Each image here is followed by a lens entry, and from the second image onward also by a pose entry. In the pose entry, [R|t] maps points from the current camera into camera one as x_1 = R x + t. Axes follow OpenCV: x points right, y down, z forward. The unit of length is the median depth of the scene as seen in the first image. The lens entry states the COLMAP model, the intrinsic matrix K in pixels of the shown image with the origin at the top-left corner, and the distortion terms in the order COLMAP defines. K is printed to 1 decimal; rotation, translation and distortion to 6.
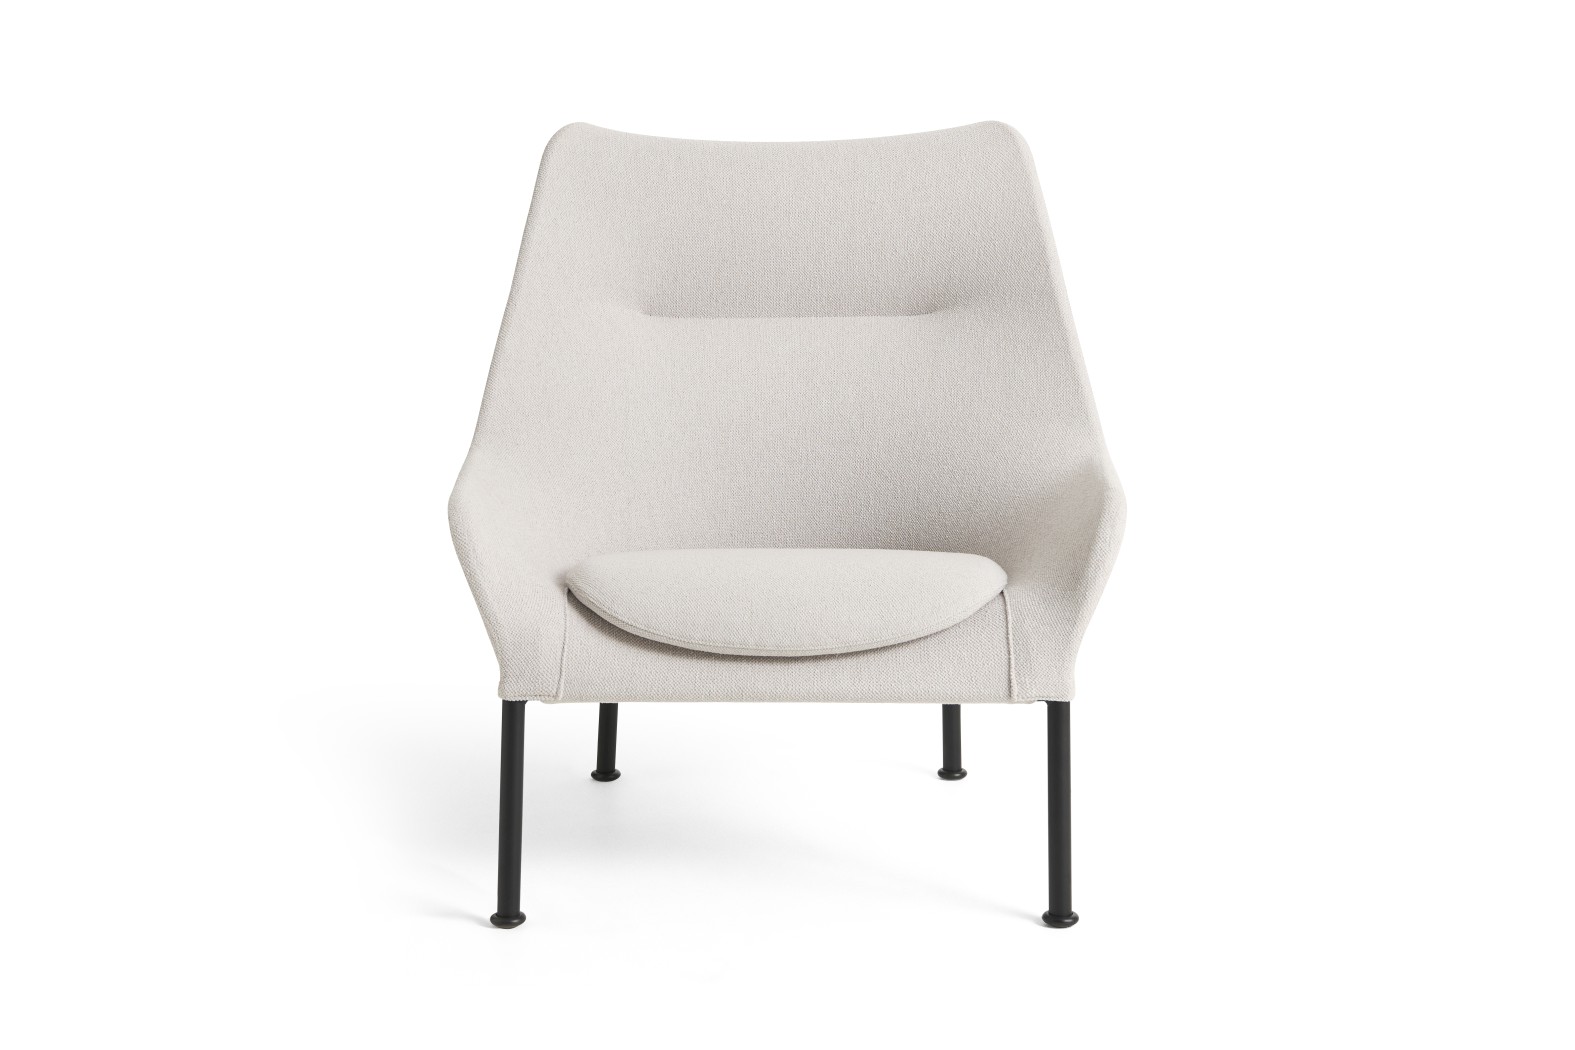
lens RADIAL K [[2292.3, 0, 761.0], [0, 2292.3, 497.2], [0, 0, 1]] dist [-0.006658, 0.424971]
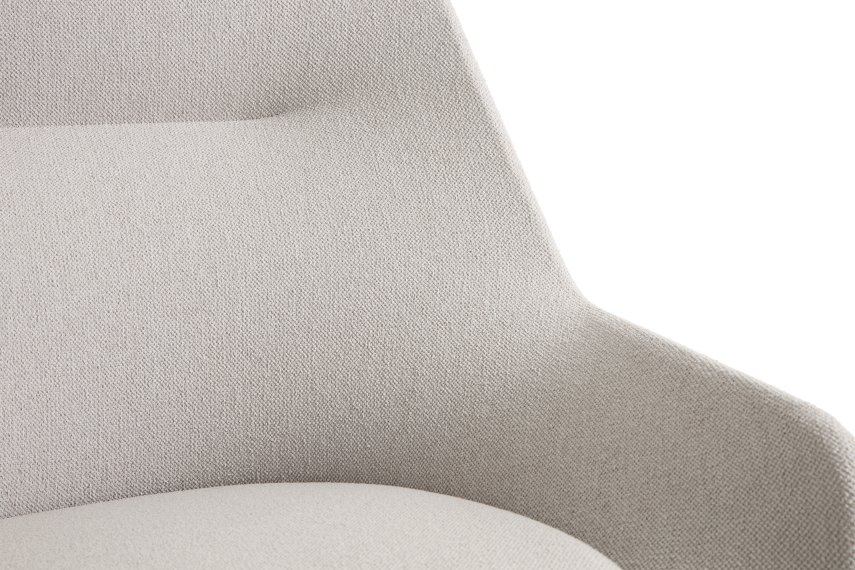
lens RADIAL K [[1244.4, 0, 413.1], [0, 1244.4, 269.9], [0, 0, 1]] dist [-0.006658, 0.424971]
pose [[0.909347, -0.067673, 0.410497, -0.054326], [0.053582, 0.997515, 0.045750, -0.050801], [-0.412573, -0.019608, 0.910714, 0.668584]]
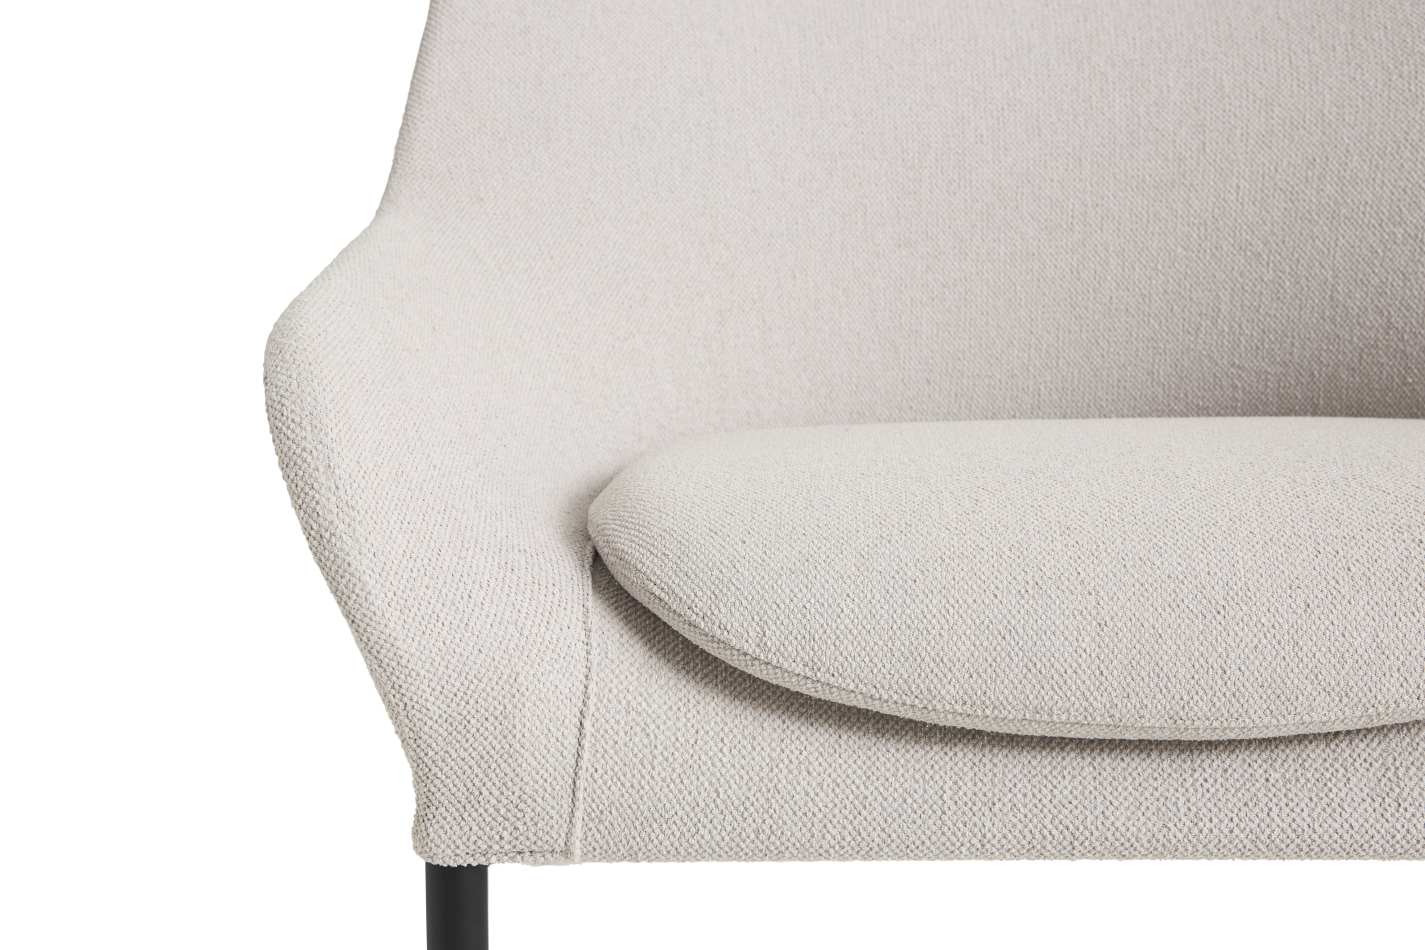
lens RADIAL K [[2074.0, 0, 688.5], [0, 2074.0, 449.8], [0, 0, 1]] dist [-0.006658, 0.424971]
pose [[0.998824, -0.016809, -0.045480, -0.045982], [0.020030, 0.997251, 0.071337, -0.001669], [0.044156, -0.072164, 0.996415, 0.578473]]
